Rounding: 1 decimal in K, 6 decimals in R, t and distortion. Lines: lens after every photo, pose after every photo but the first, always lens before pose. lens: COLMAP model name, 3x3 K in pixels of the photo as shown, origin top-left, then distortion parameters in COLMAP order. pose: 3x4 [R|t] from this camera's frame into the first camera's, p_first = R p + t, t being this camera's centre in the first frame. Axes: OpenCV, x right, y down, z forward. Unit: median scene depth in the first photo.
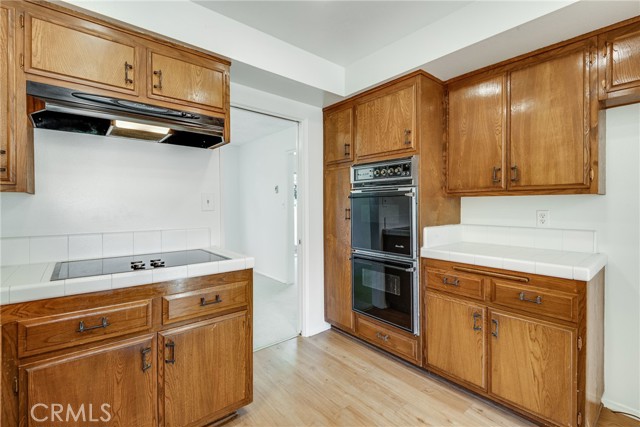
lens RADIAL K [[267.3, 0, 318.2], [0, 267.3, 207.8], [0, 0, 1]] dist [0.011232, -0.000059]
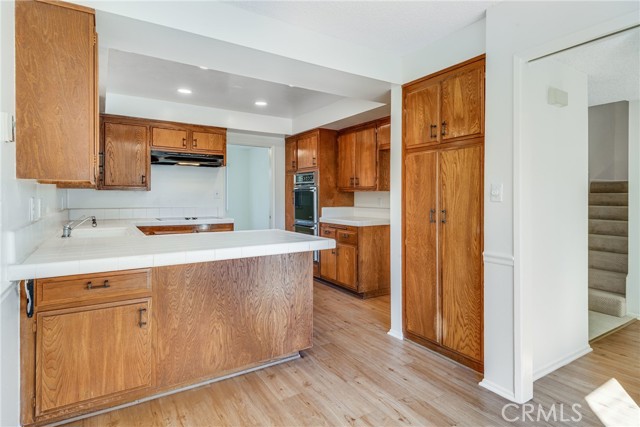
lens RADIAL K [[300.3, 0, 322.8], [0, 300.3, 204.6], [0, 0, 1]] dist [0.000736, -0.000372]
pose [[0.992437, 0.008091, -0.122491, 0.692058], [-0.006341, 0.999872, 0.014666, 0.021762], [0.122594, -0.013778, 0.992361, -1.218304]]
